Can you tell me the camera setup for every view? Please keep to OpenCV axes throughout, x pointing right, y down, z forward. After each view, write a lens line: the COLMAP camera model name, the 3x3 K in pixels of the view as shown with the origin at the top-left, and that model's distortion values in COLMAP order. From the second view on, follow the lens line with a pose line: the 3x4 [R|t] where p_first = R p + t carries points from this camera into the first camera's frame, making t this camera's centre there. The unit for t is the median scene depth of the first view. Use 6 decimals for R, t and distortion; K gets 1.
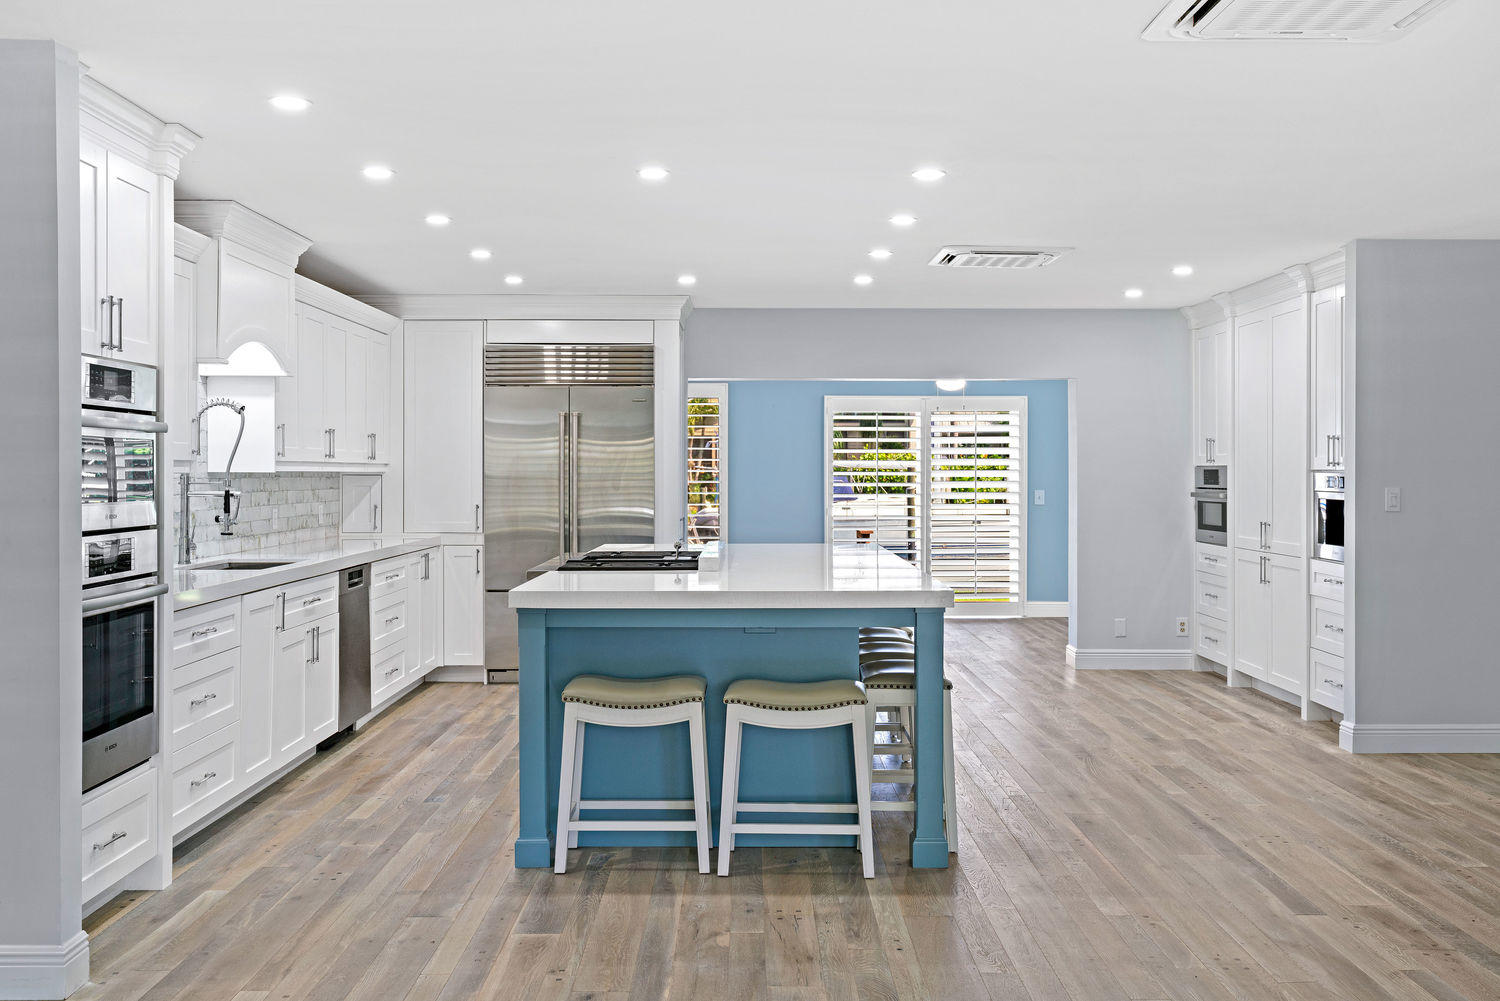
lens RADIAL K [[1472.9, 0, 749.5], [0, 1472.9, 492.7], [0, 0, 1]] dist [0.033841, 0.000000]
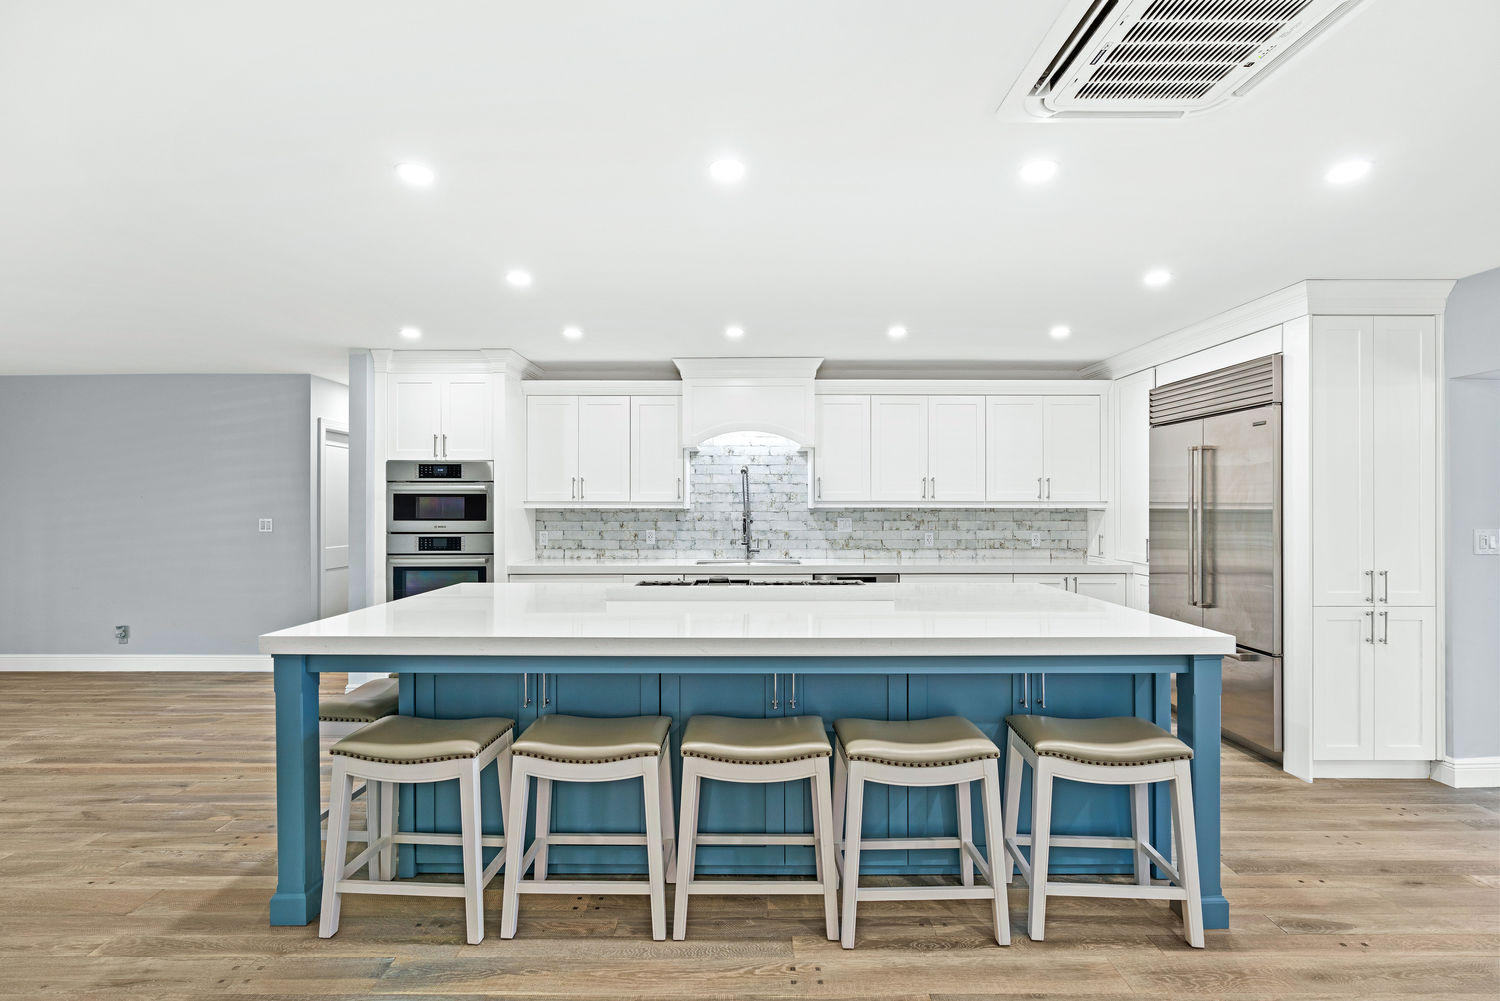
lens RADIAL K [[682.4, 0, 748.2], [0, 682.4, 506.0], [0, 0, 1]] dist [0.000034, 0.000044]
pose [[0.000393, -0.002869, -0.999996, 0.317093], [-0.014808, 0.999886, -0.002874, -0.009985], [0.999890, 0.014809, 0.000351, 0.717380]]
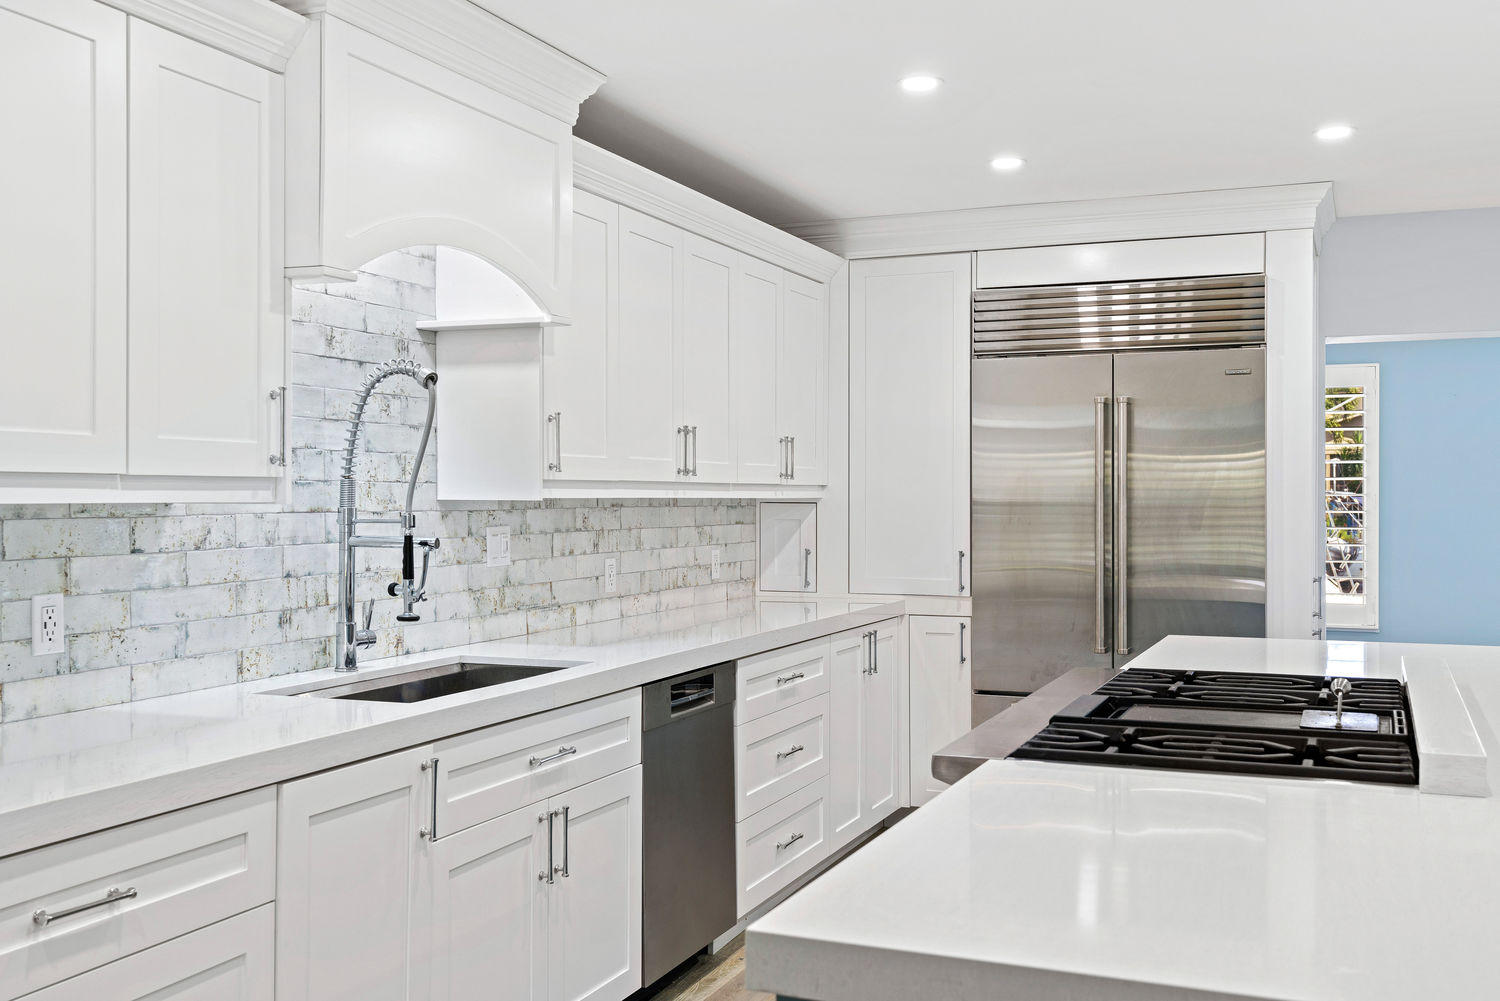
lens RADIAL K [[1472.9, 0, 754.6], [0, 1472.9, 490.1], [0, 0, 1]] dist [0.033841, 0.000000]
pose [[0.923830, -0.003213, -0.382789, -0.028681], [-0.003634, 0.999846, -0.017165, -0.006412], [0.382785, 0.017249, 0.923677, 0.402686]]
